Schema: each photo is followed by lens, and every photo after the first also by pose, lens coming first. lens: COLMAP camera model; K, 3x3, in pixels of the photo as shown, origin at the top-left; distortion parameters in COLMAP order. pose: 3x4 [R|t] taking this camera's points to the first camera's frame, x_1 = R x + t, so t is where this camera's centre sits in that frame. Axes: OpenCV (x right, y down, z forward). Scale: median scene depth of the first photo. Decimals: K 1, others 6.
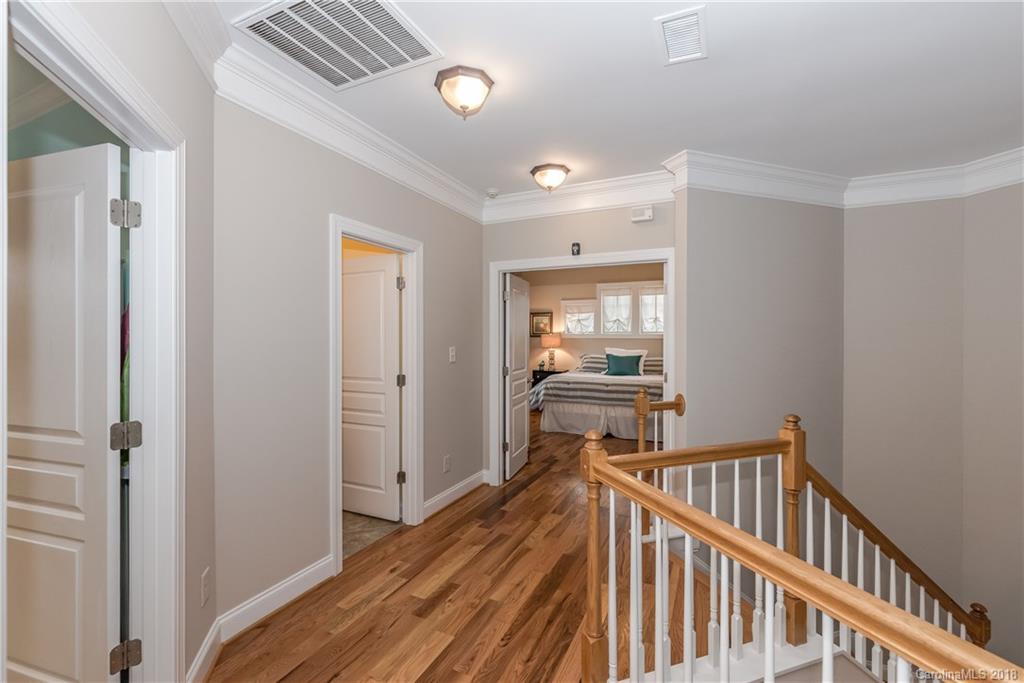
lens RADIAL K [[444.9, 0, 512.0], [0, 444.9, 341.5], [0, 0, 1]] dist [0.000017, 0.000069]
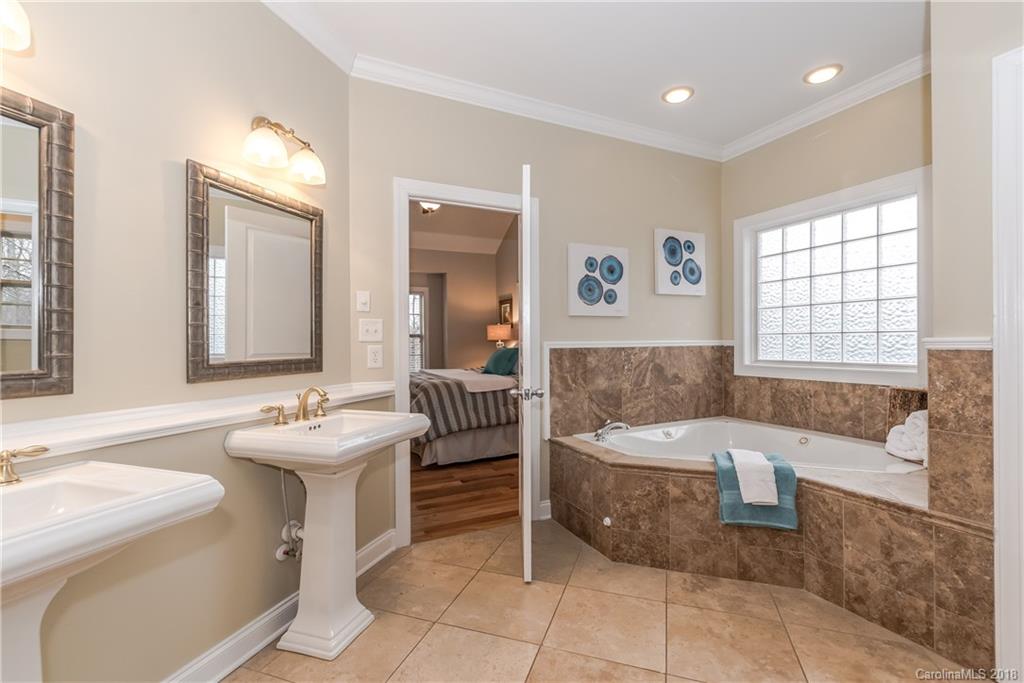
lens RADIAL K [[444.9, 0, 512.0], [0, 444.9, 341.5], [0, 0, 1]] dist [0.000017, 0.000069]
pose [[0.770823, -0.004782, -0.637031, 0.660629], [0.001924, 0.999985, -0.005179, 0.021079], [0.637046, 0.002766, 0.770821, 0.362522]]
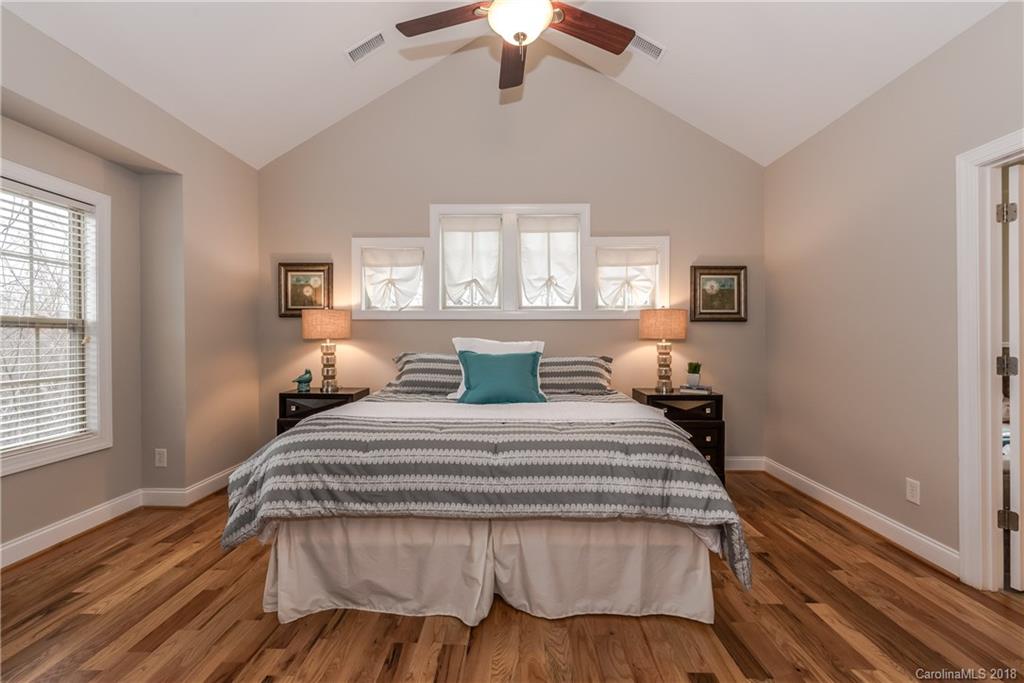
lens RADIAL K [[444.9, 0, 512.0], [0, 444.9, 341.5], [0, 0, 1]] dist [0.000017, 0.000069]
pose [[0.909068, -0.002737, 0.416639, 0.071349], [0.004938, 0.999979, -0.004205, 0.018637], [-0.416619, 0.005880, 0.909062, 0.528742]]
